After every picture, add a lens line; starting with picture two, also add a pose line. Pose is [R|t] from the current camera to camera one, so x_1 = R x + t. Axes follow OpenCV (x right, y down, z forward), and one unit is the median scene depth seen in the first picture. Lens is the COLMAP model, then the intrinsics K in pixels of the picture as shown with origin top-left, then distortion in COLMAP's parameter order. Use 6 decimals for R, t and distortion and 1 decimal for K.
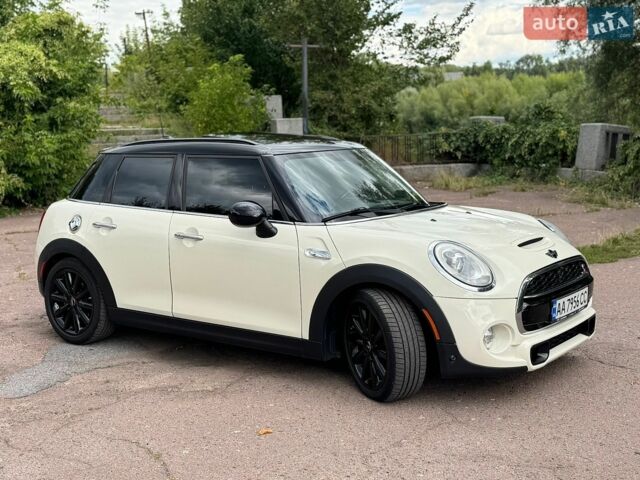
lens RADIAL K [[870.4, 0, 316.6], [0, 870.4, 249.7], [0, 0, 1]] dist [0.197486, -0.397090]
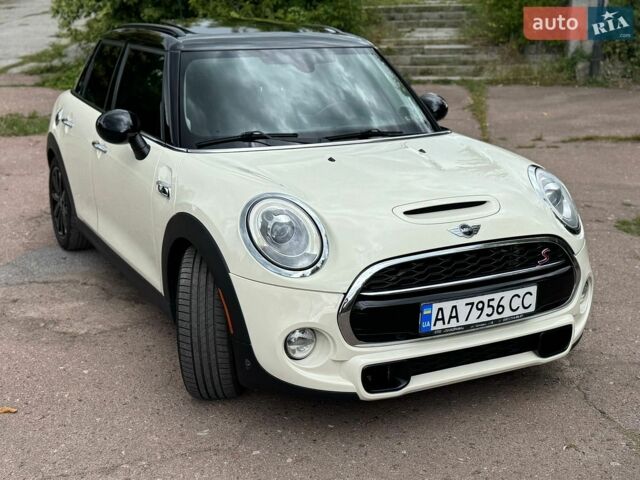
lens RADIAL K [[870.4, 0, 316.6], [0, 870.4, 249.7], [0, 0, 1]] dist [0.197486, -0.397090]
pose [[0.896856, 0.143216, -0.418495, 0.399252], [-0.084967, 0.984293, 0.154754, -0.065435], [0.434084, -0.103234, 0.894938, 0.329804]]
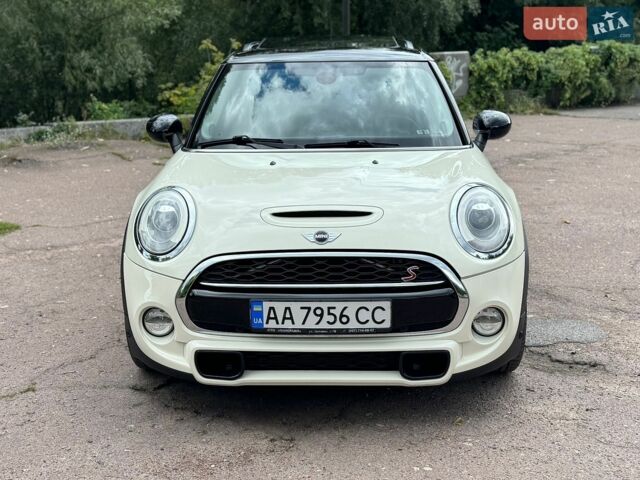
lens RADIAL K [[870.4, 0, 316.6], [0, 870.4, 249.7], [0, 0, 1]] dist [0.197486, -0.397090]
pose [[0.568477, 0.214056, -0.794364, 0.712367], [-0.117898, 0.976789, 0.178842, -0.092808], [0.814208, -0.008014, 0.580518, 0.554471]]
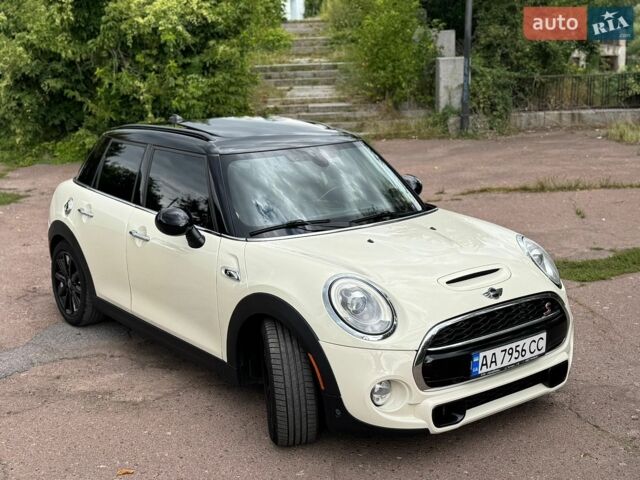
lens RADIAL K [[870.4, 0, 316.6], [0, 870.4, 249.7], [0, 0, 1]] dist [0.197486, -0.397090]
pose [[0.961347, 0.066347, -0.267227, 0.294281], [-0.041555, 0.994379, 0.097388, -0.100883], [0.272186, -0.082519, 0.958700, 0.134425]]
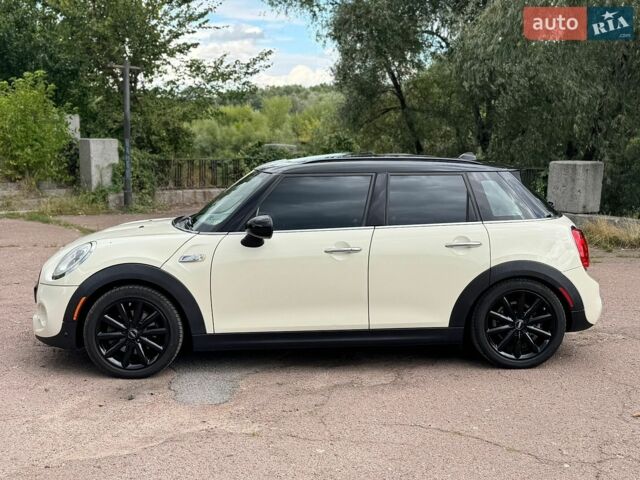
lens RADIAL K [[870.4, 0, 316.6], [0, 870.4, 249.7], [0, 0, 1]] dist [0.197486, -0.397090]
pose [[0.931284, -0.015535, 0.363964, -0.536548], [0.027278, 0.999259, -0.027147, 0.024021], [-0.363272, 0.035209, 0.931017, -0.009826]]
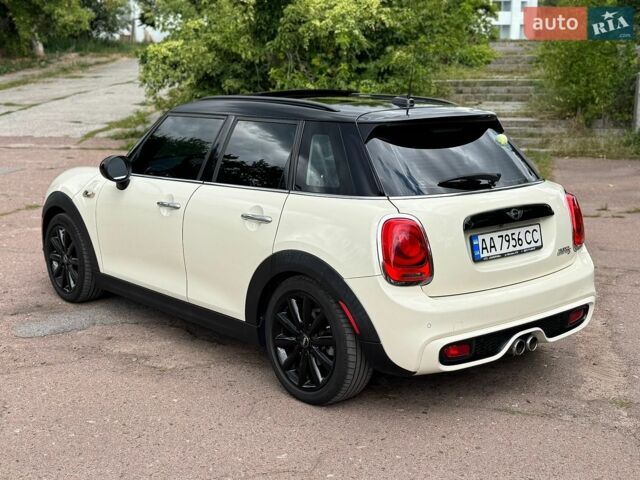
lens RADIAL K [[870.4, 0, 316.6], [0, 870.4, 249.7], [0, 0, 1]] dist [0.197486, -0.397090]
pose [[0.860268, 0.137103, -0.491062, 0.421686], [-0.109170, 0.990360, 0.085256, -0.055890], [0.498017, -0.019734, 0.866943, 0.264718]]
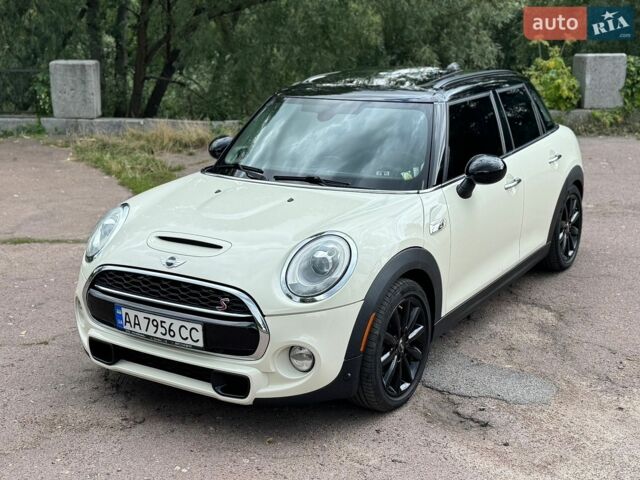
lens RADIAL K [[870.4, 0, 316.6], [0, 870.4, 249.7], [0, 0, 1]] dist [0.197486, -0.397090]
pose [[0.065250, 0.284084, -0.956576, 0.926437], [-0.128593, 0.953020, 0.274257, -0.215124], [0.989549, 0.105114, 0.098716, 0.946912]]
